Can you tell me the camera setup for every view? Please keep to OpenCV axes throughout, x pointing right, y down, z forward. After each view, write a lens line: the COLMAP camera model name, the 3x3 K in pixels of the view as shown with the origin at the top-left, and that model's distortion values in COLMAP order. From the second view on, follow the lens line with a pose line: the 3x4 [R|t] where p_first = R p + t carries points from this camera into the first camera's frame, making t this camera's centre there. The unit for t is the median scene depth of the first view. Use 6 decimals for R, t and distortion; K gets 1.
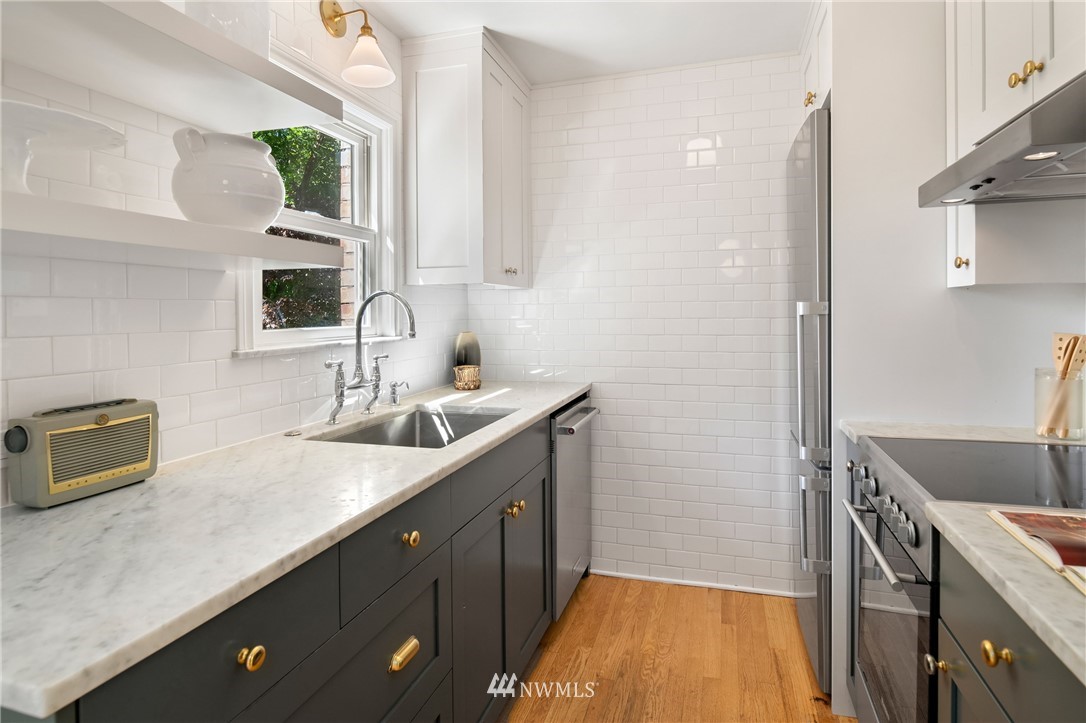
lens RADIAL K [[596.8, 0, 544.1], [0, 596.8, 312.5], [0, 0, 1]] dist [-0.001649, -0.000165]
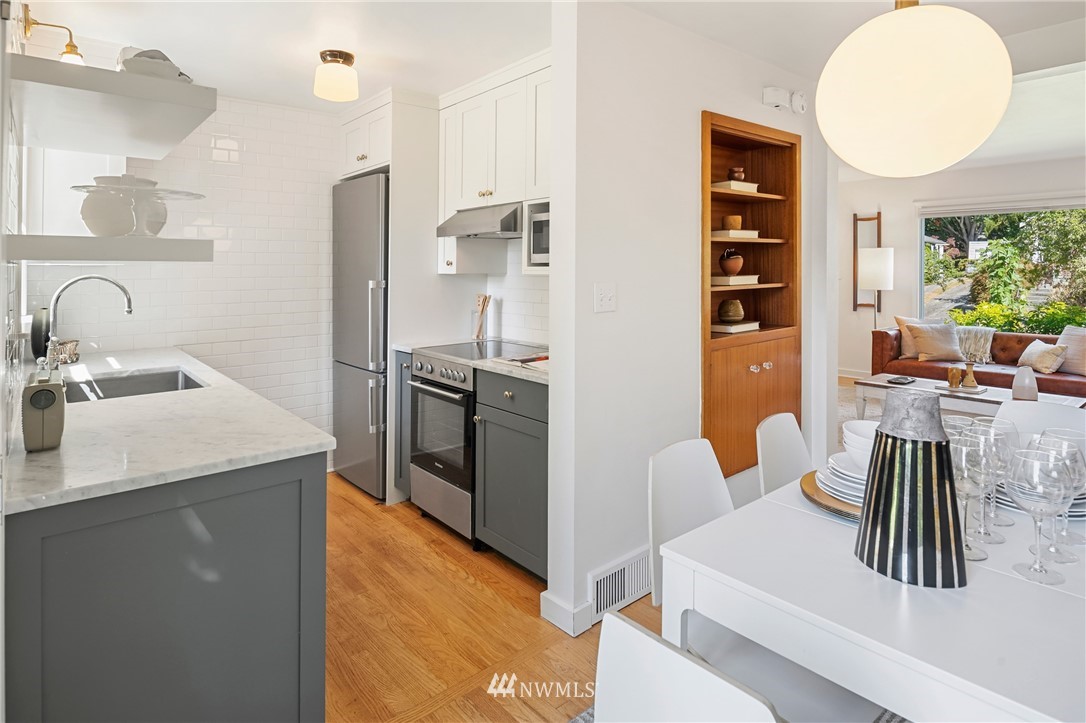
lens RADIAL K [[608.5, 0, 542.6], [0, 608.5, 337.7], [0, 0, 1]] dist [-0.002851, -0.000761]
pose [[0.549920, -0.089983, 0.830356, -0.805661], [0.001162, 0.994261, 0.106975, -0.041876], [-0.835216, -0.057863, 0.546869, -0.416124]]
